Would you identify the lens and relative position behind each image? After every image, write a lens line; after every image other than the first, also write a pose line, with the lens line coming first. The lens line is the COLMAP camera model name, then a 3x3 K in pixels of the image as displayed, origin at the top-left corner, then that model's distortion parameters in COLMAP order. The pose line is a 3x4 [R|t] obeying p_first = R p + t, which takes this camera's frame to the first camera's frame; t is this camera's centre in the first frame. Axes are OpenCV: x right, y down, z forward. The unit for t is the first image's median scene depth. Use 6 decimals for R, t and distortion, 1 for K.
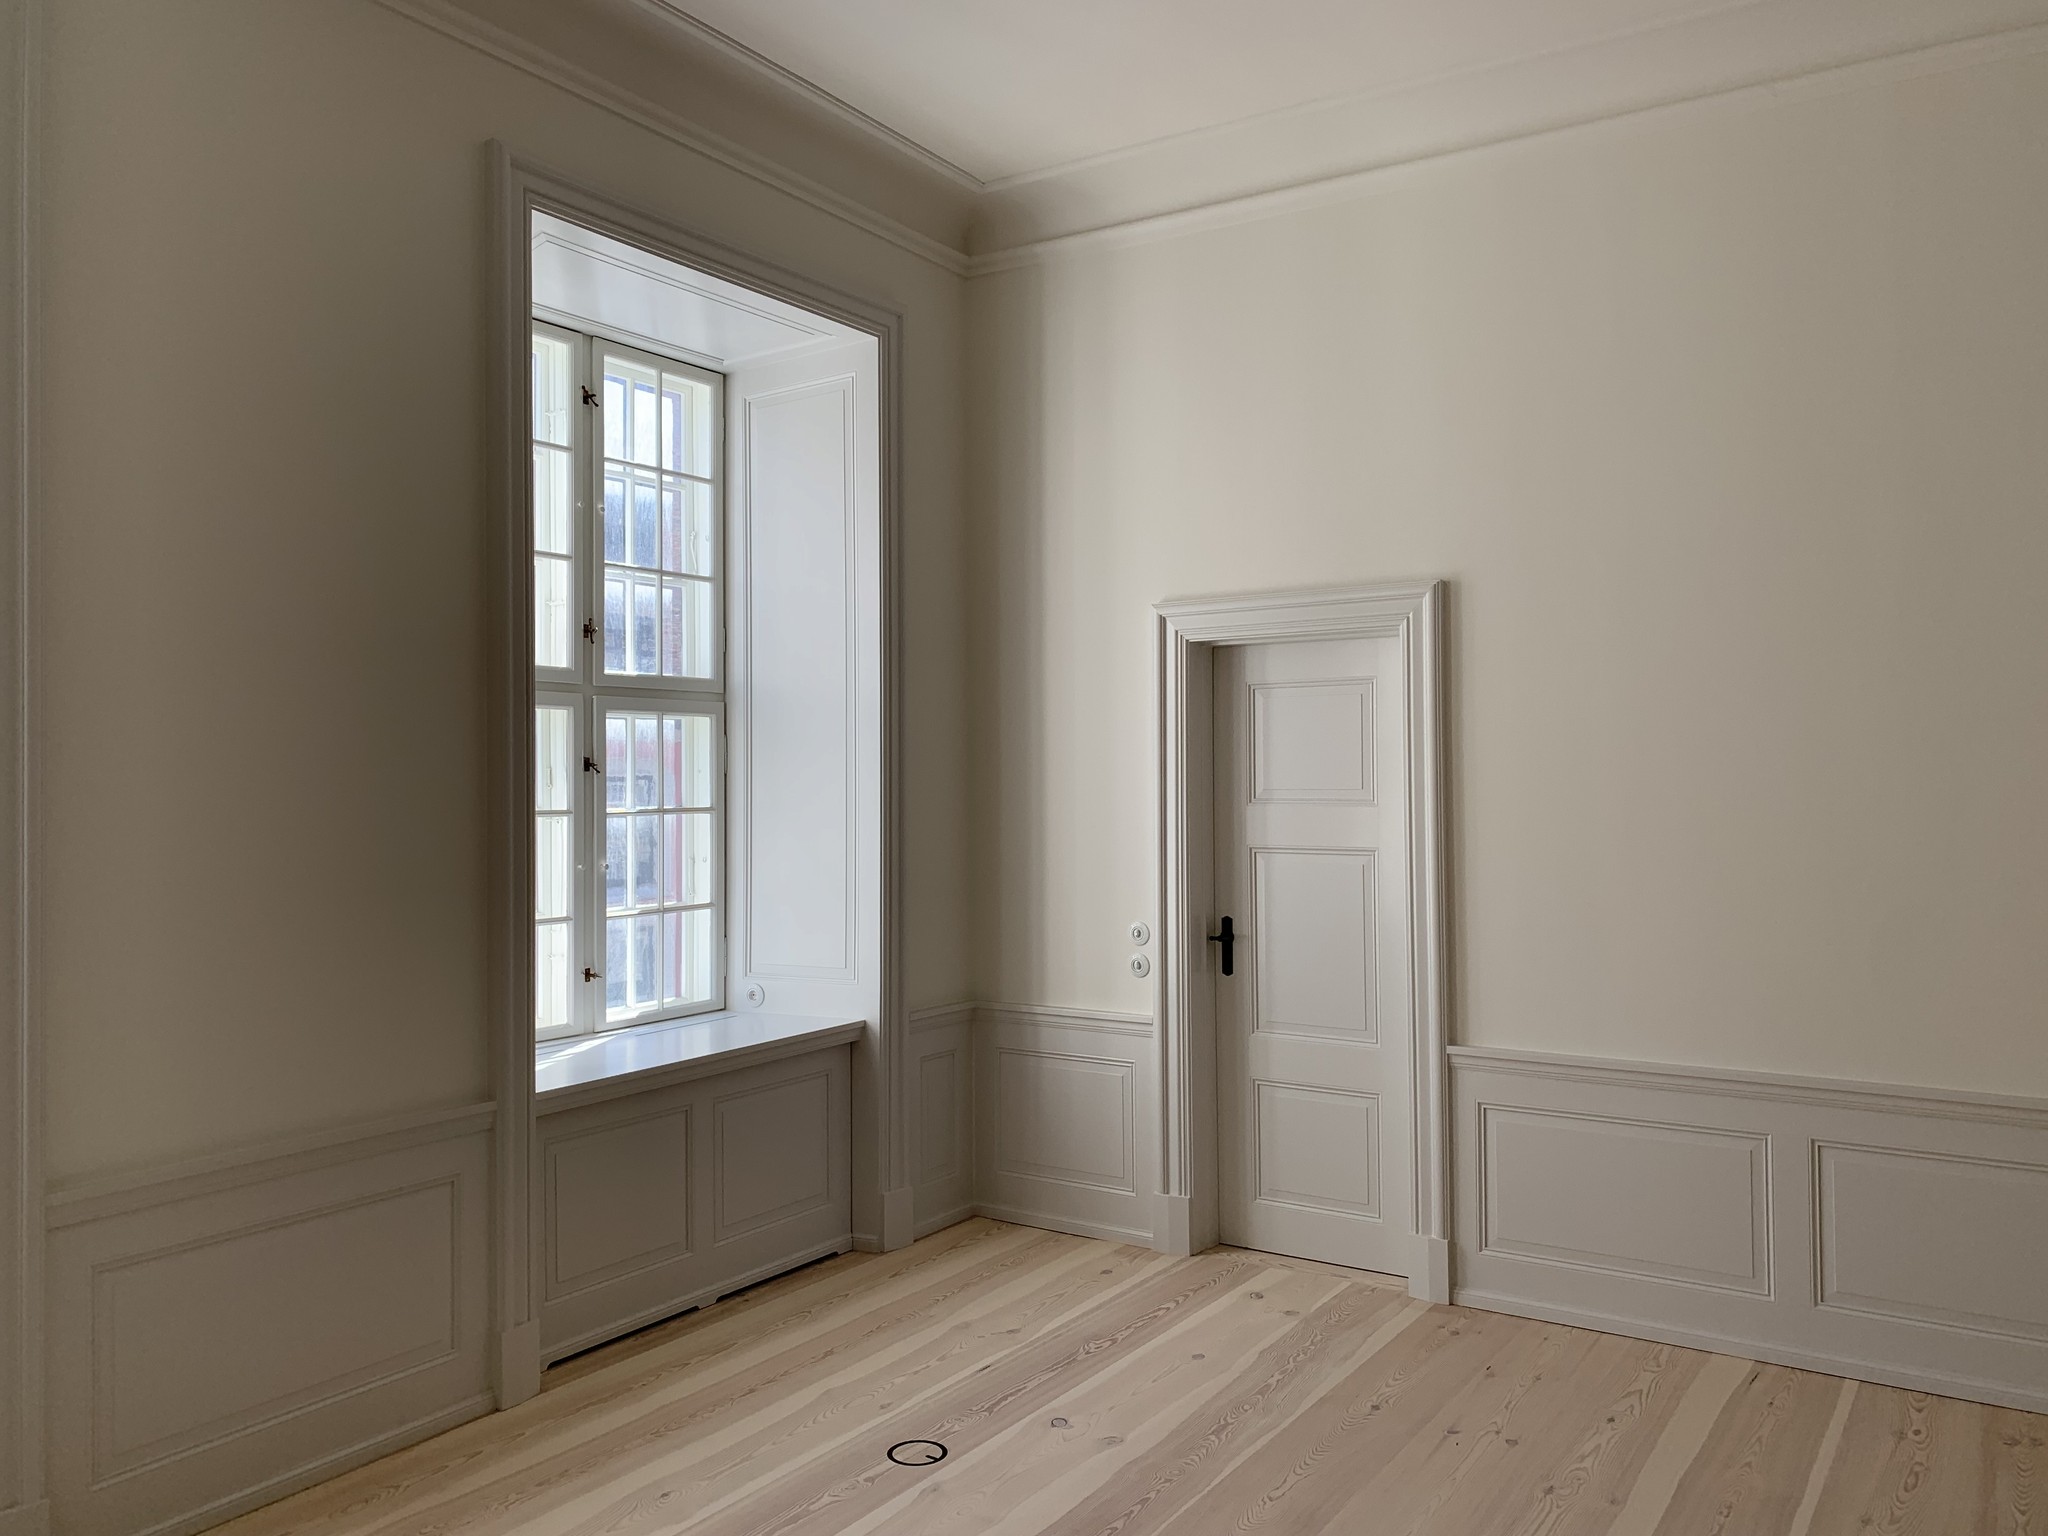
lens RADIAL K [[1556.9, 0, 1024.4], [0, 1556.9, 748.3], [0, 0, 1]] dist [0.003682, -0.012275]
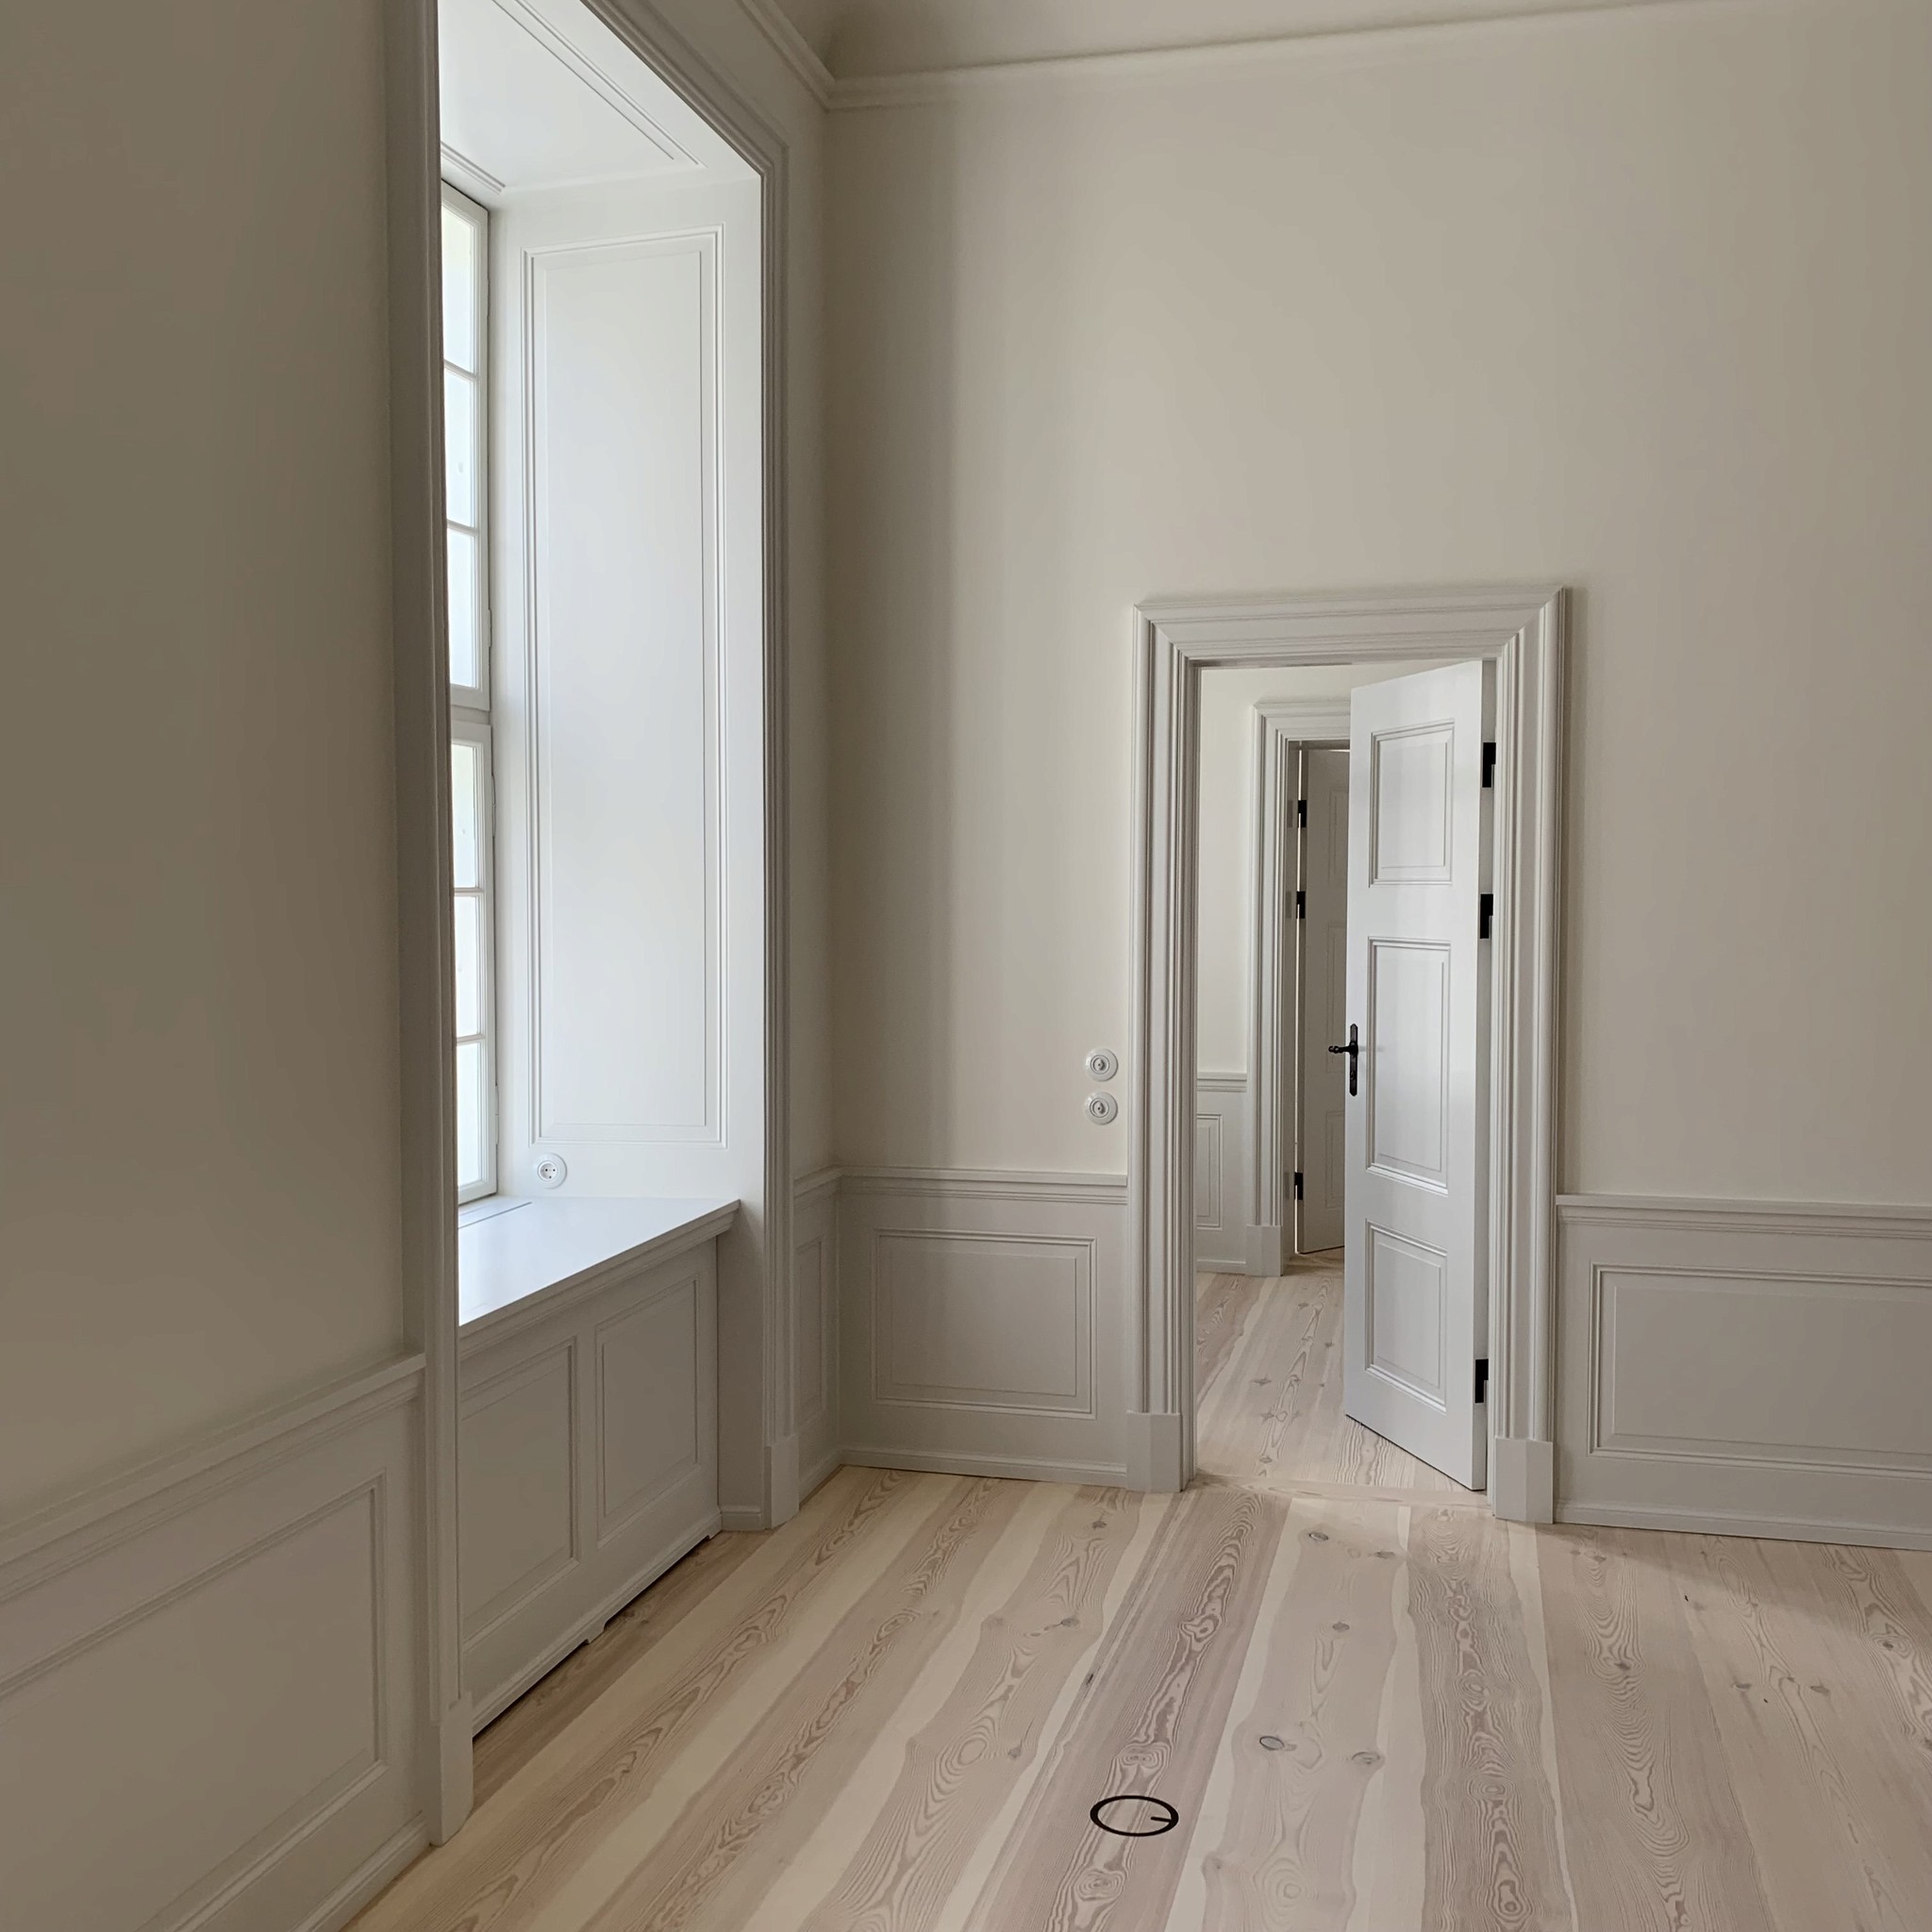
lens RADIAL K [[1962.7, 0, 965.7], [0, 1962.7, 982.8], [0, 0, 1]] dist [-0.000474, 0.000000]
pose [[0.946059, -0.010699, 0.323818, -0.311294], [-0.011647, 0.997686, 0.066991, 0.023053], [-0.323785, -0.067149, 0.943745, 0.176729]]
